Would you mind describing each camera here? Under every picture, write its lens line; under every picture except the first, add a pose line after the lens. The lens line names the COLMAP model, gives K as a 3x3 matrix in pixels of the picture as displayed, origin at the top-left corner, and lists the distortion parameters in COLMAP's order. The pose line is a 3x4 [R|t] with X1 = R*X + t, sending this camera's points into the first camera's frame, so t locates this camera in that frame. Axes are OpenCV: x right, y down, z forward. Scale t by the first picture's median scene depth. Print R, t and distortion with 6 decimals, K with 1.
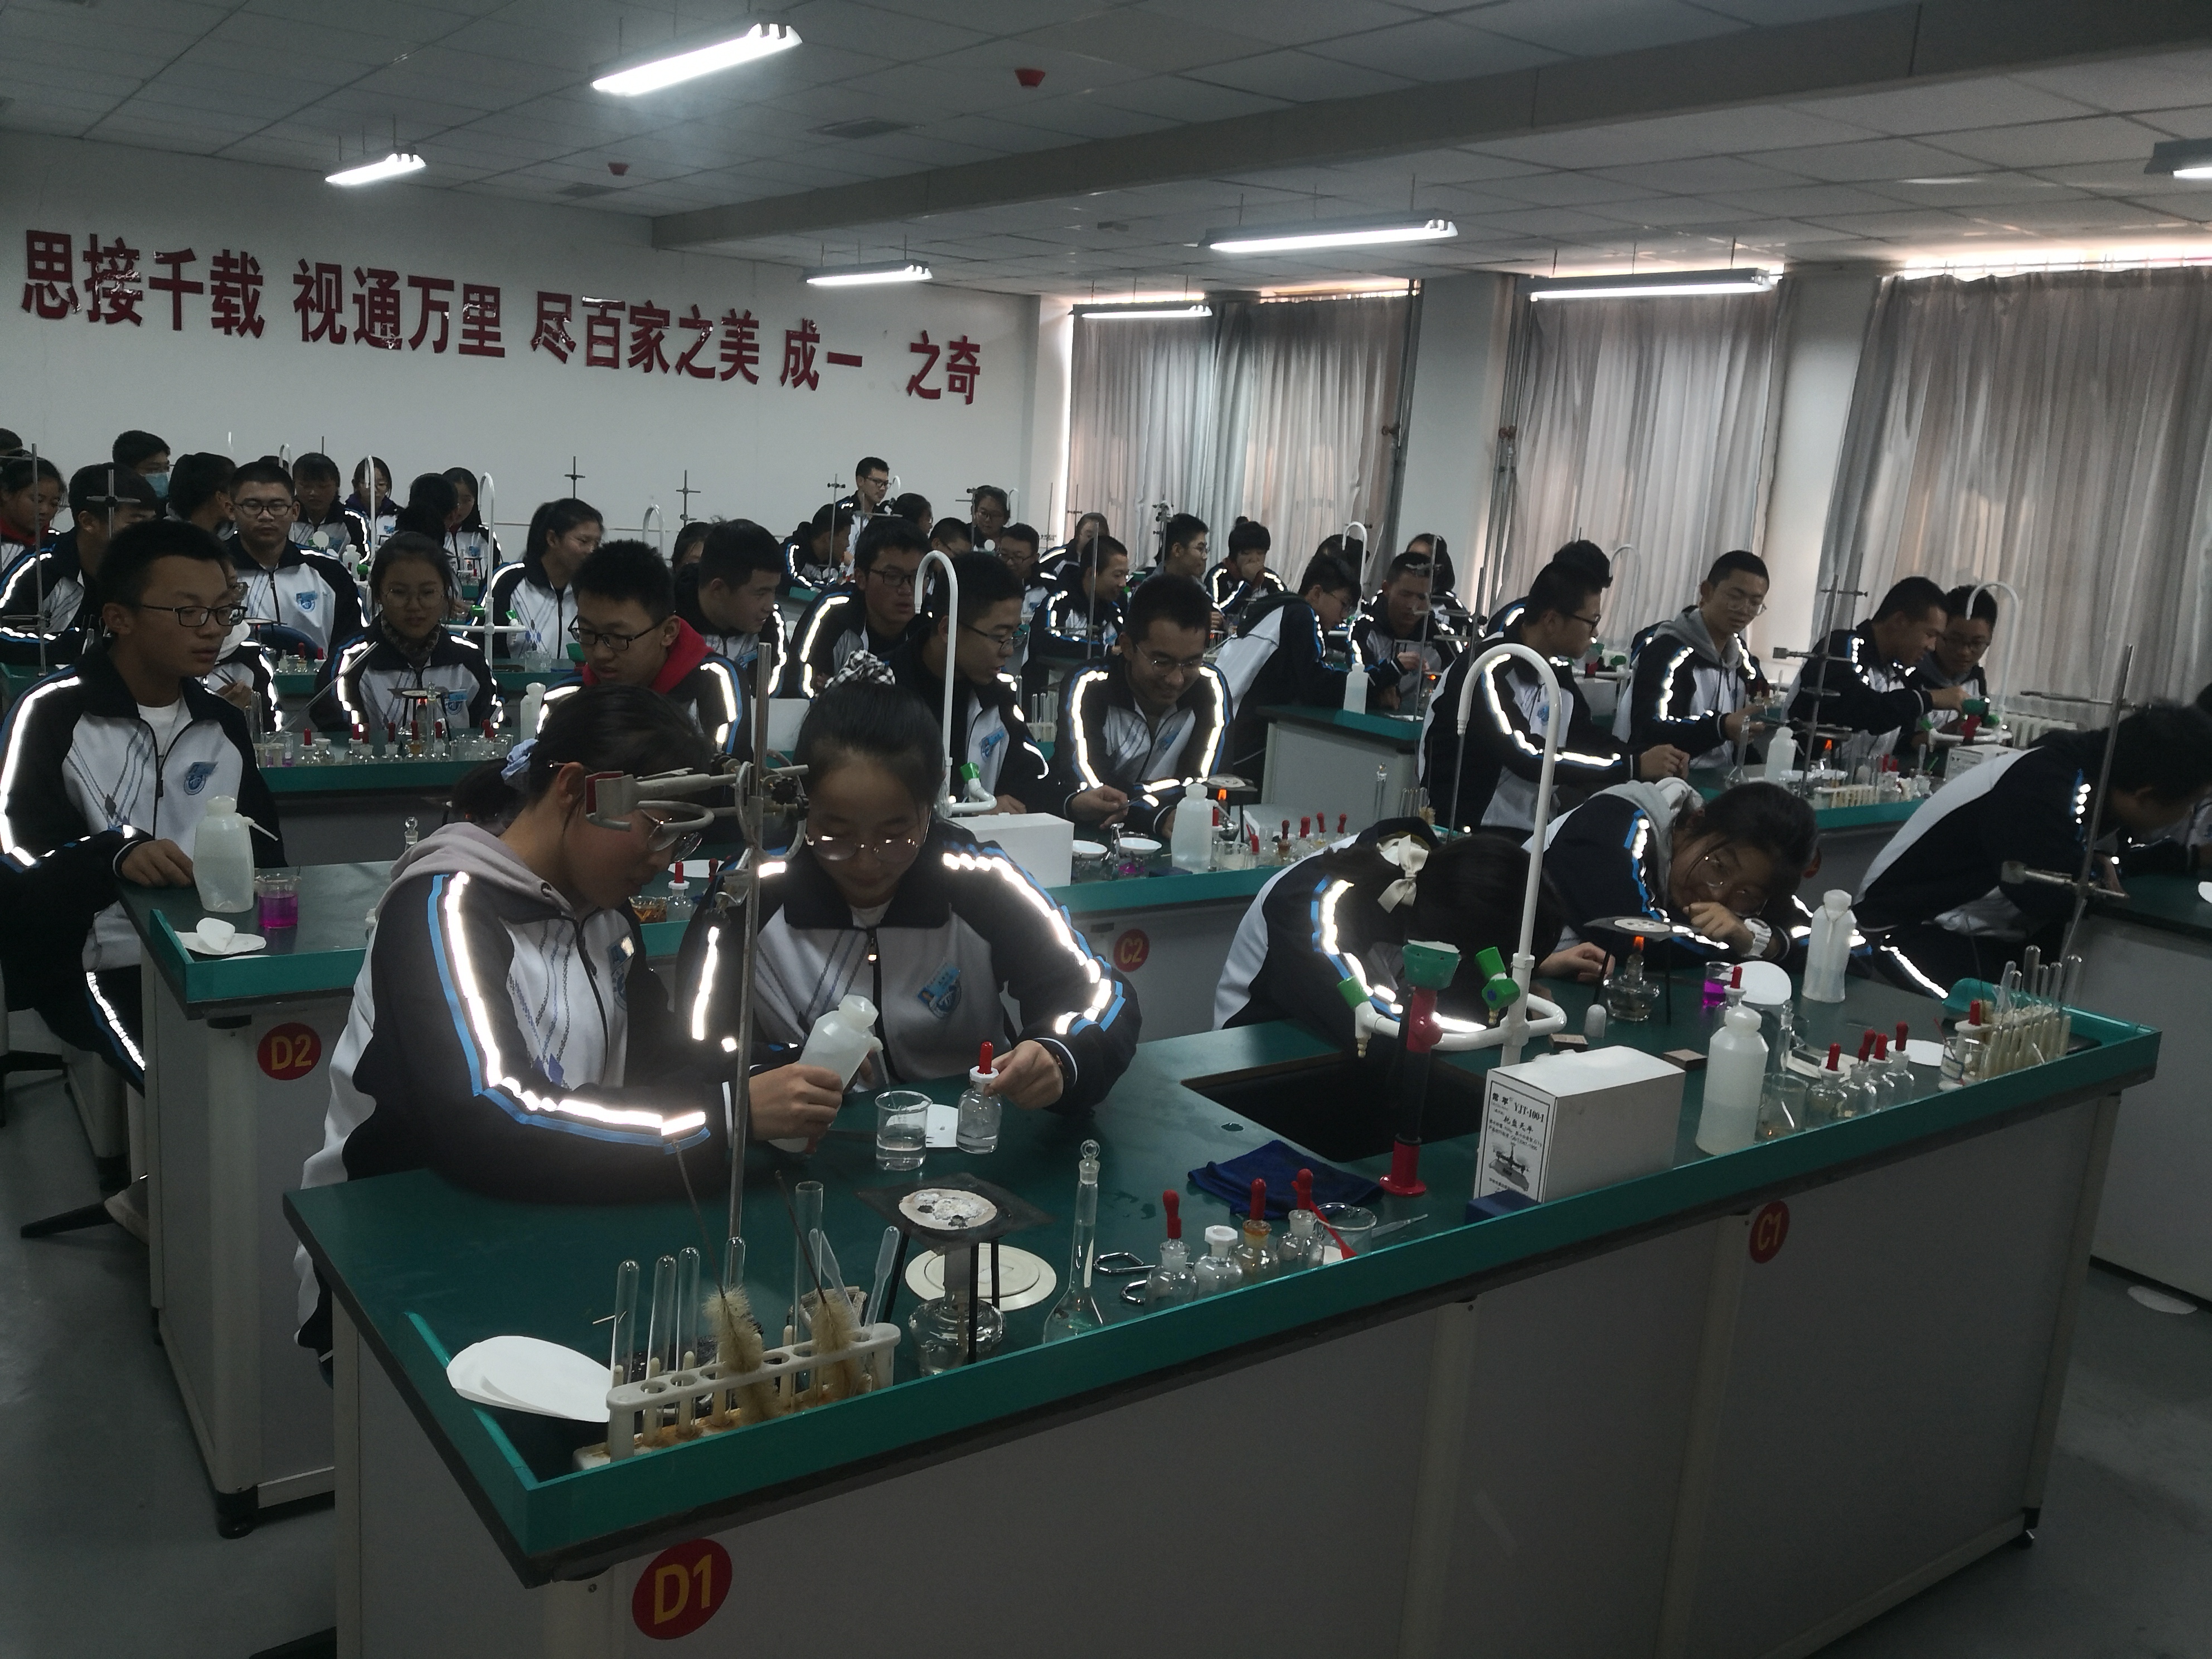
lens RADIAL K [[1838.1, 0, 1105.3], [0, 1838.1, 825.3], [0, 0, 1]] dist [-0.015851, -0.007498]
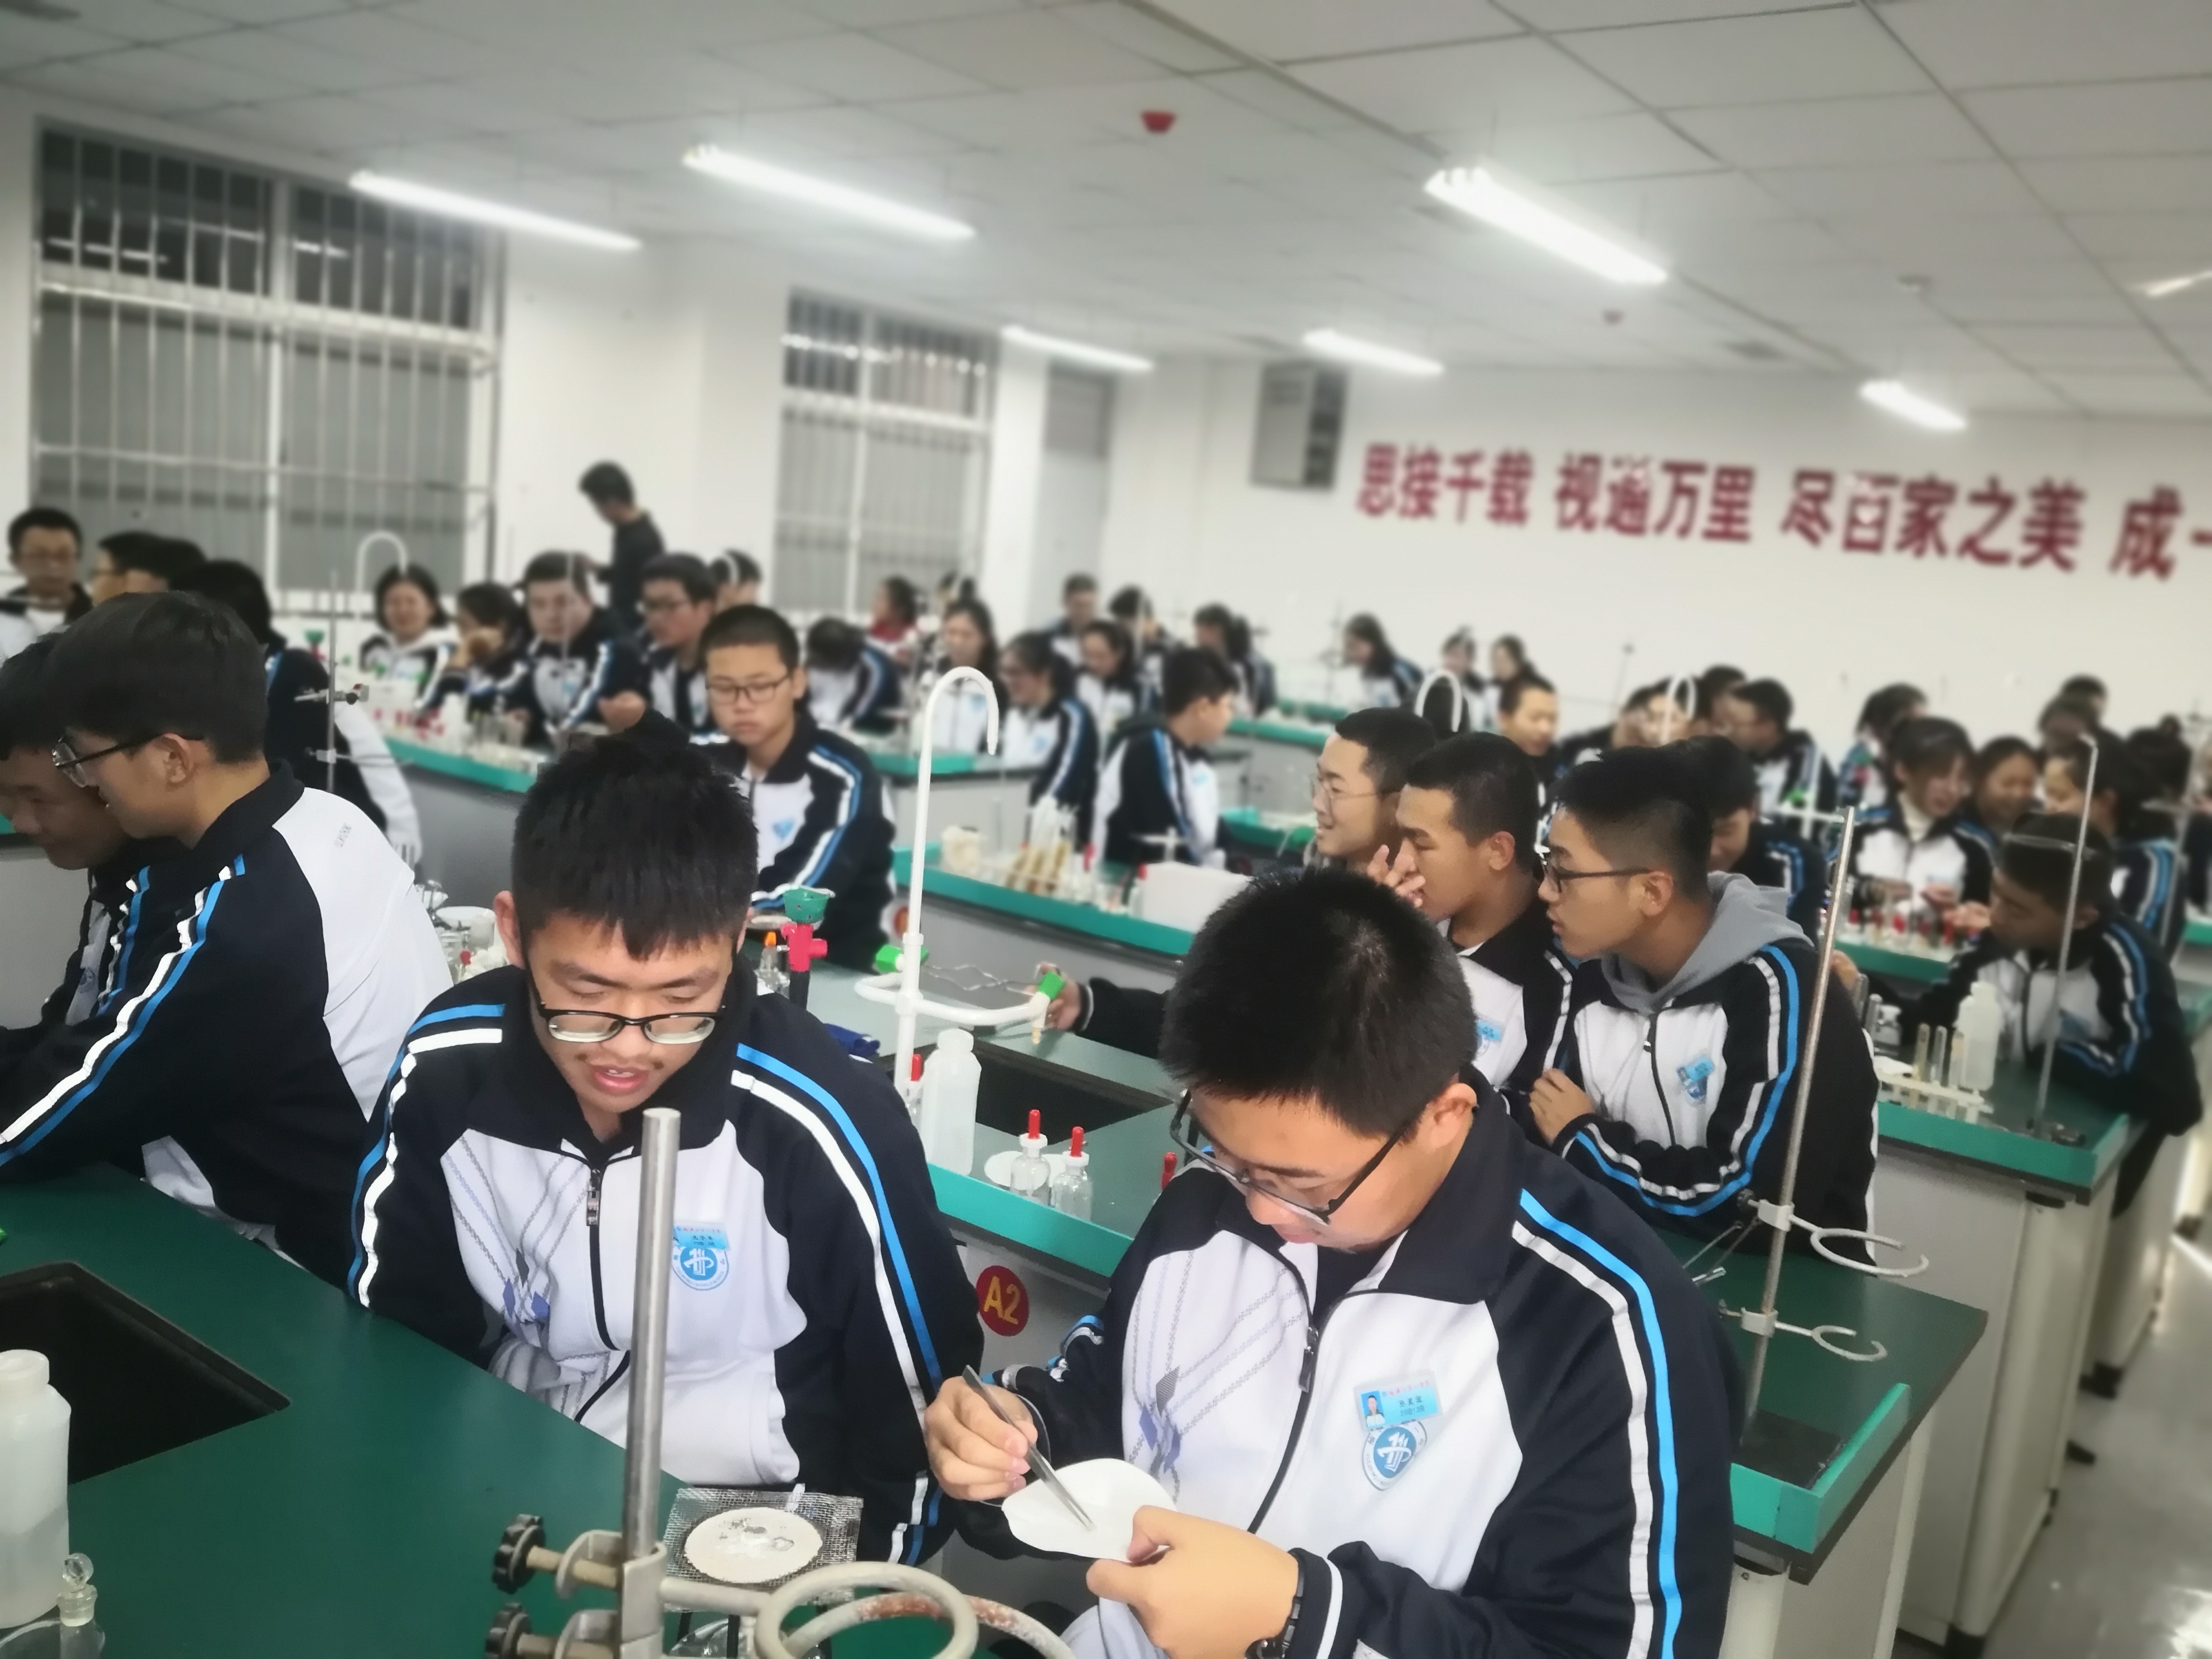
lens RADIAL K [[1838.1, 0, 1099.4], [0, 1838.1, 817.7], [0, 0, 1]] dist [-0.015851, -0.007498]
pose [[0.296154, 0.094050, -0.950499, 0.494999], [-0.256834, 0.966330, 0.015593, -0.051399], [0.919961, 0.239503, 0.310337, 0.458956]]
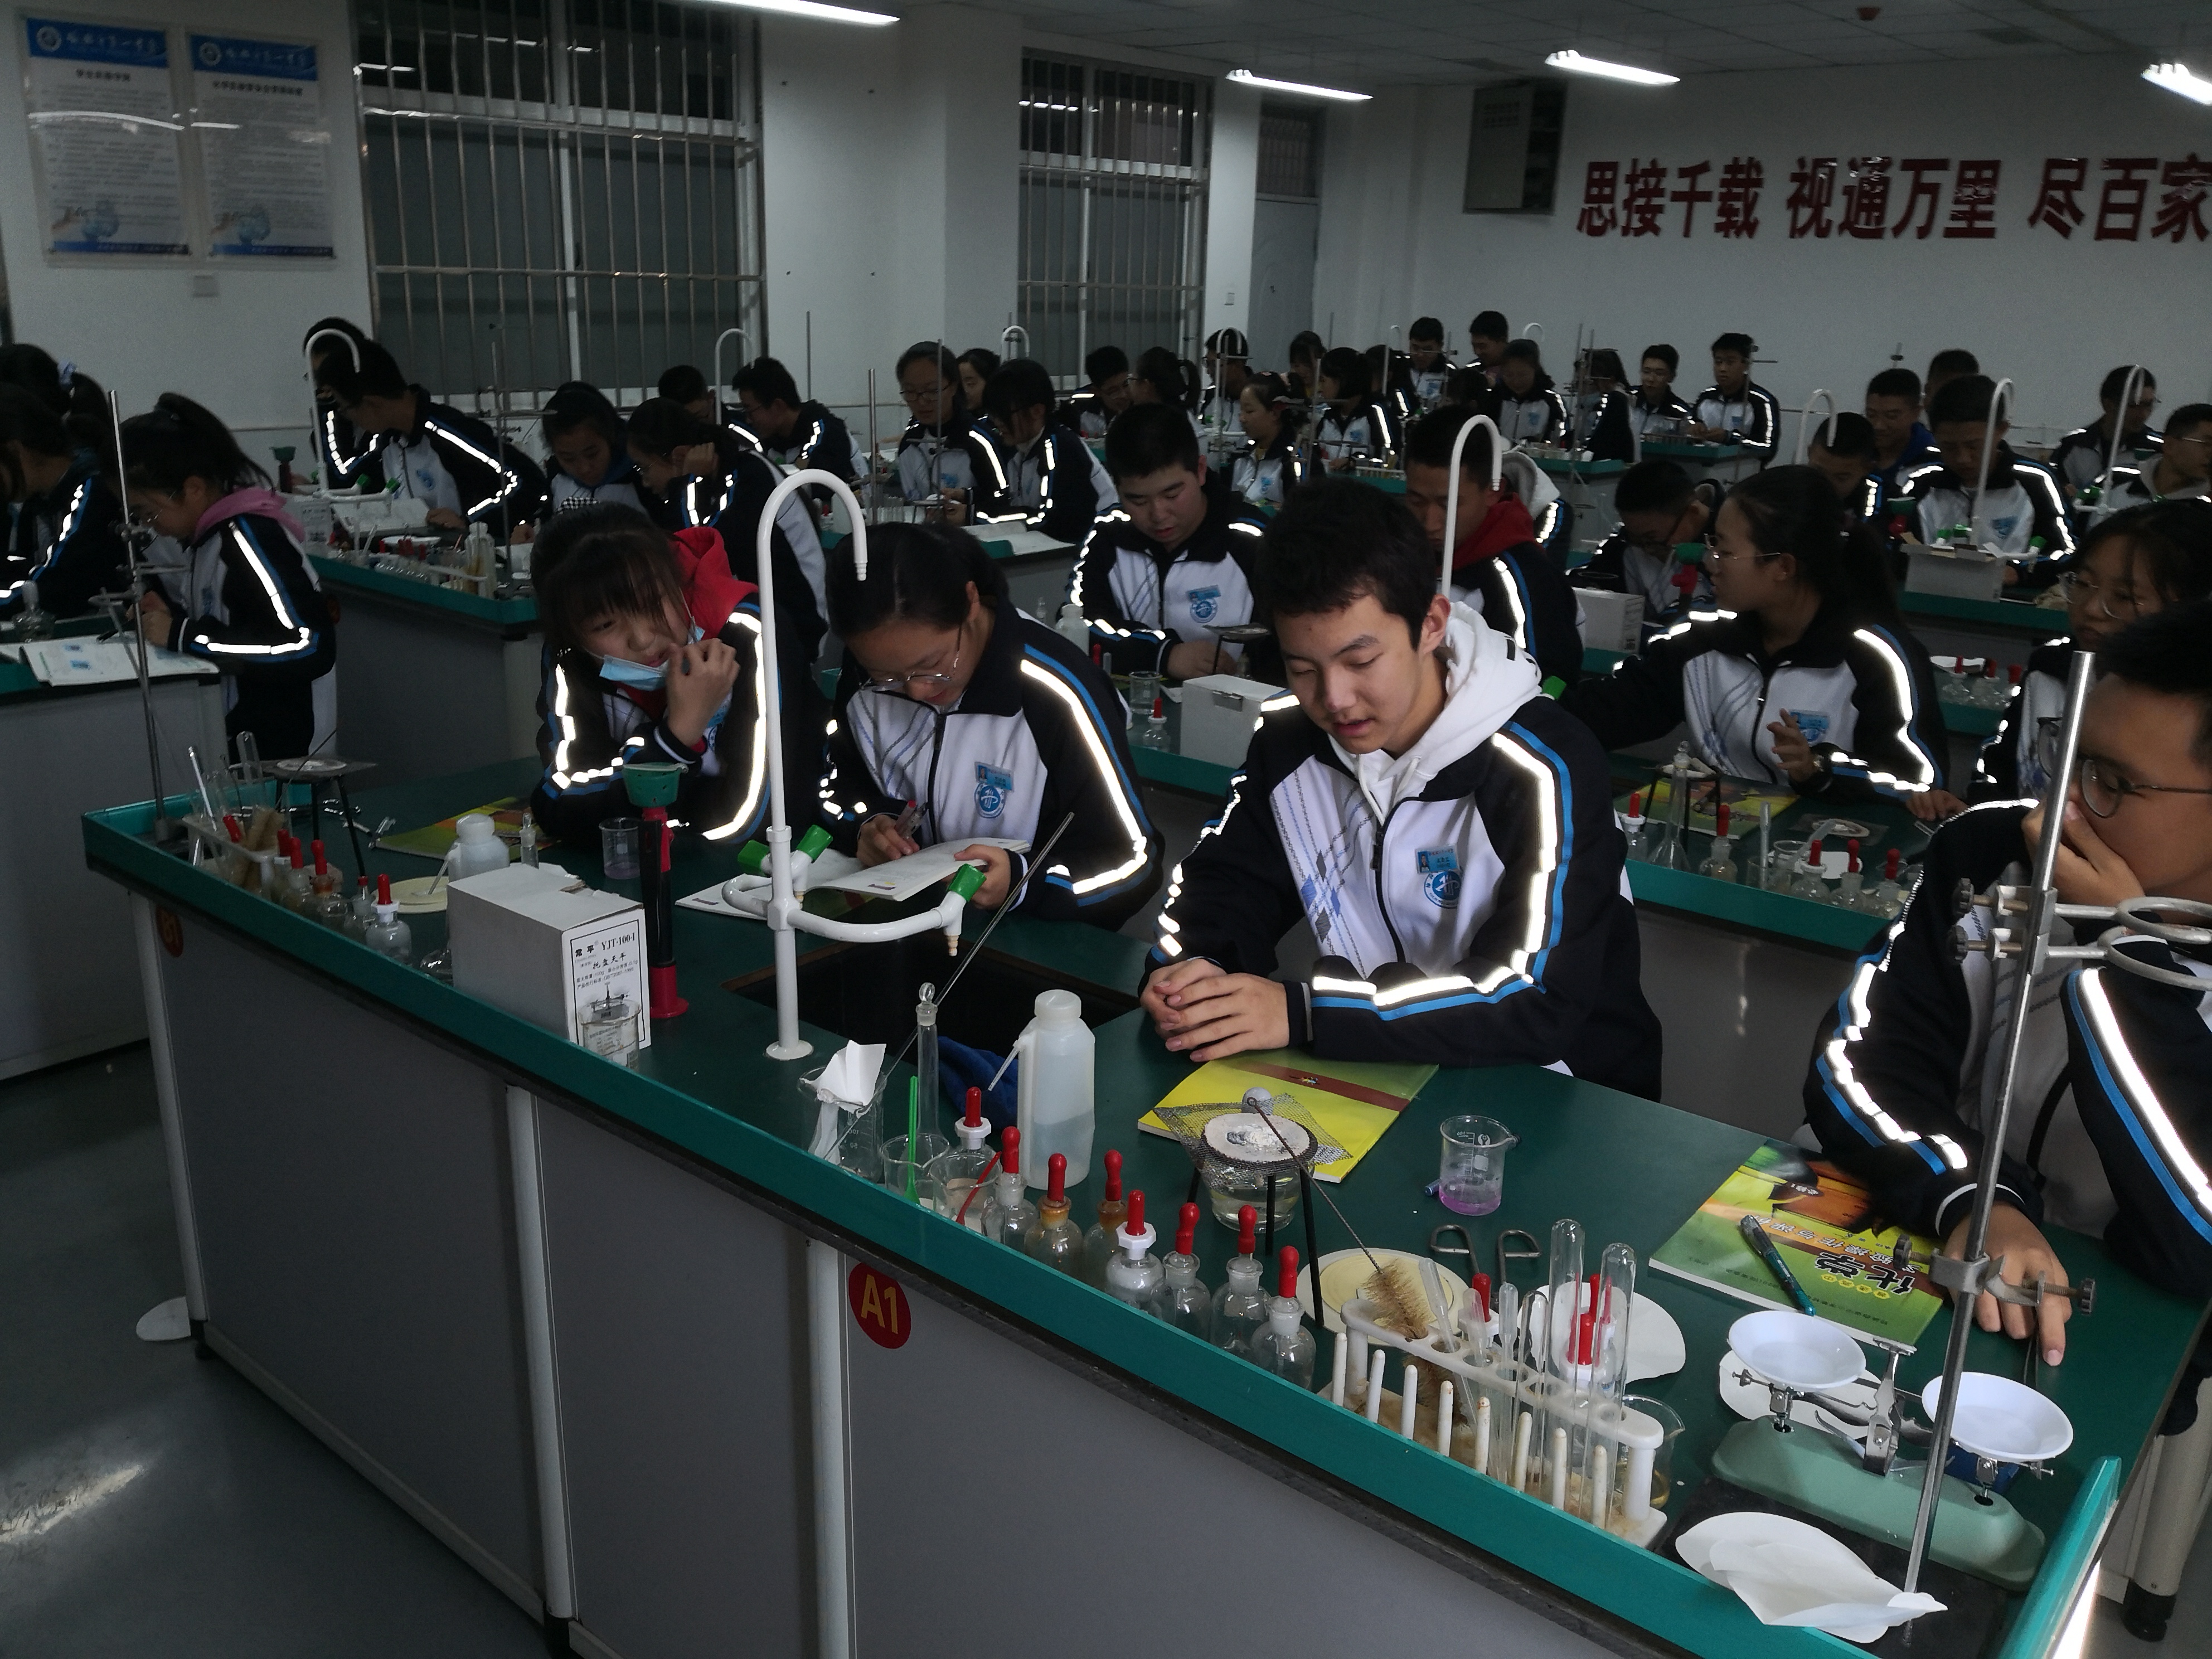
lens RADIAL K [[1838.1, 0, 1106.7], [0, 1838.1, 842.6], [0, 0, 1]] dist [-0.015851, -0.007498]
pose [[0.217515, 0.219862, -0.950972, 0.526254], [-0.198921, 0.963837, 0.177338, -0.040902], [0.955572, 0.150595, 0.253385, 0.411720]]
